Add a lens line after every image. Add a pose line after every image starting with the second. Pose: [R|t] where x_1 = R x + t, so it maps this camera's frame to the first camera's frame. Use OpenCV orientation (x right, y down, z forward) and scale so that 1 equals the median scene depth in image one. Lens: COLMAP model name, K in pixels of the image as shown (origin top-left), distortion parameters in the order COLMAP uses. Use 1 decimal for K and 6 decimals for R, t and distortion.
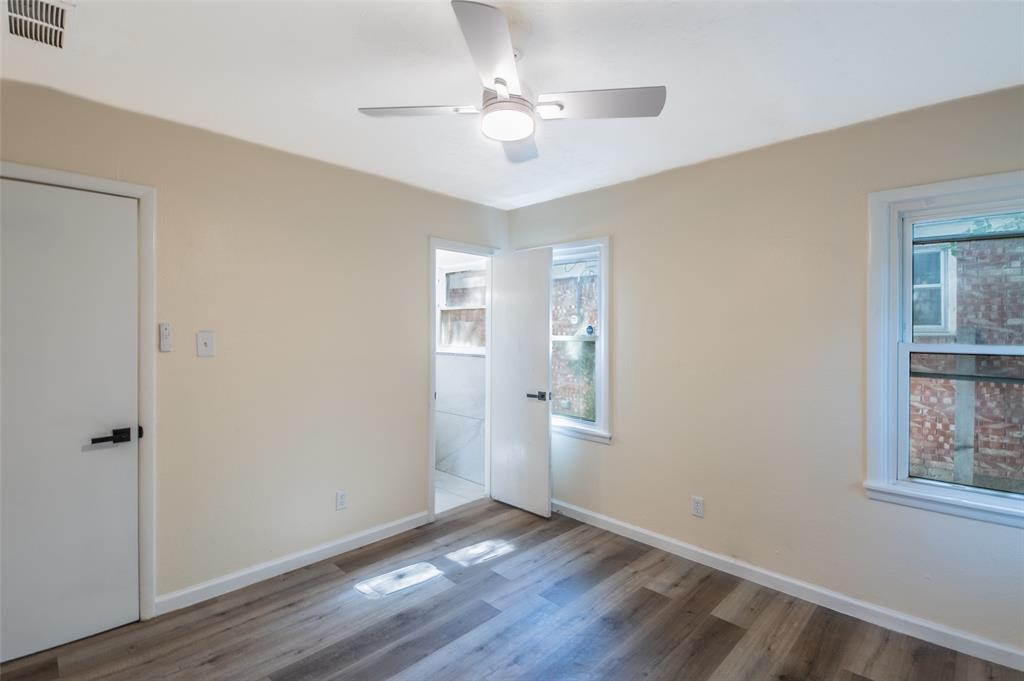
lens RADIAL K [[474.2, 0, 512.1], [0, 474.2, 329.5], [0, 0, 1]] dist [0.079359, -0.044343]
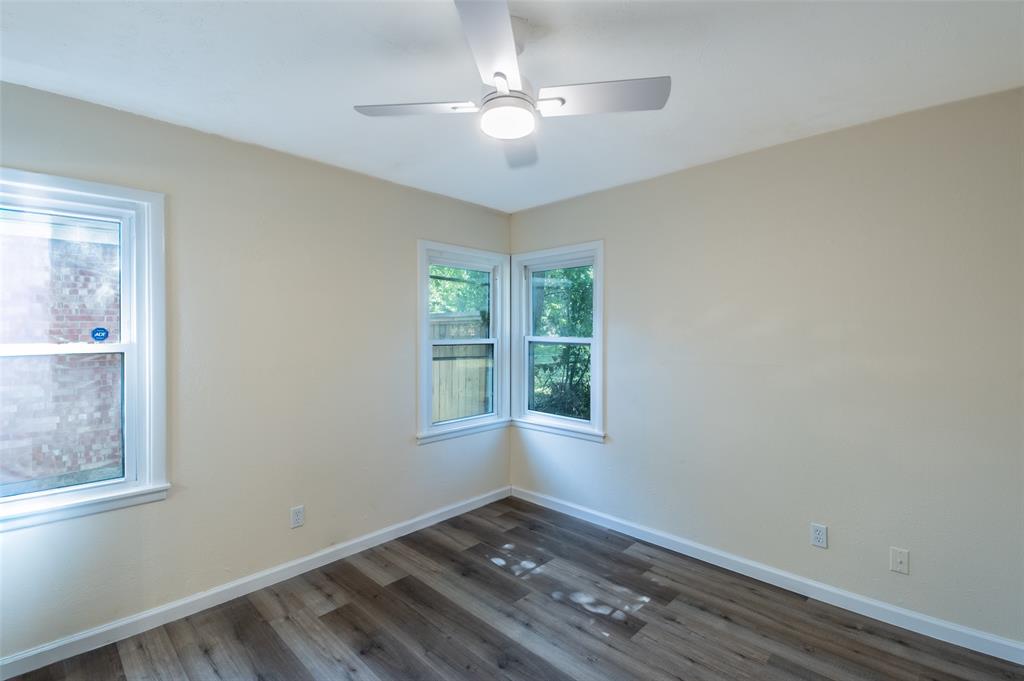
lens RADIAL K [[474.2, 0, 512.1], [0, 474.2, 329.5], [0, 0, 1]] dist [0.079359, -0.044343]
pose [[-0.008615, 0.003938, 0.999955, -0.646825], [-0.000842, 0.999992, -0.003945, 0.001134], [-0.999963, -0.000876, -0.008612, 0.658366]]
